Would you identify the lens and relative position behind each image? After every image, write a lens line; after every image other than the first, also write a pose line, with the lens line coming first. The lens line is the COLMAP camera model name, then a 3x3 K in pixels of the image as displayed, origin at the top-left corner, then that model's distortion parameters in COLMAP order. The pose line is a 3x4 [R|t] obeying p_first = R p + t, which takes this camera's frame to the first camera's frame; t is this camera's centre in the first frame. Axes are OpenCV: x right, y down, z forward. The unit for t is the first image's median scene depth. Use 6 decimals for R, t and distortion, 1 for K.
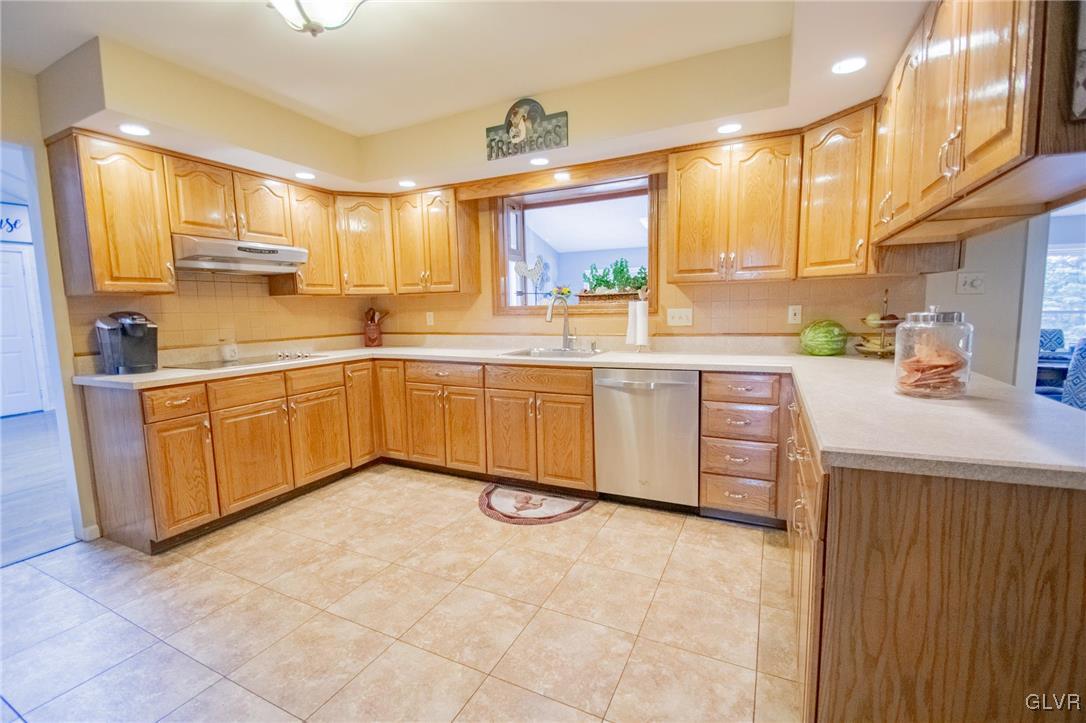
lens RADIAL K [[481.2, 0, 521.1], [0, 481.2, 366.5], [0, 0, 1]] dist [0.003970, -0.004028]
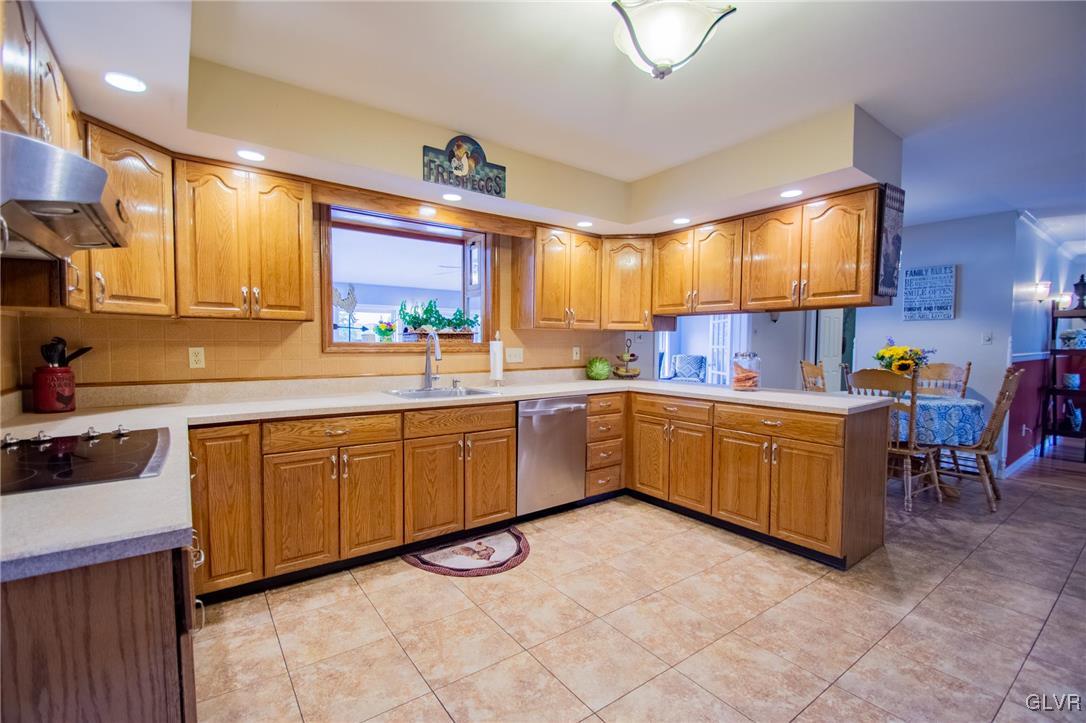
lens RADIAL K [[481.2, 0, 545.0], [0, 481.2, 365.3], [0, 0, 1]] dist [0.003970, -0.004028]
pose [[0.442163, -0.019899, 0.896714, -0.779139], [0.090309, 0.995661, -0.022436, -0.047507], [-0.892377, 0.090902, 0.442041, 0.439444]]
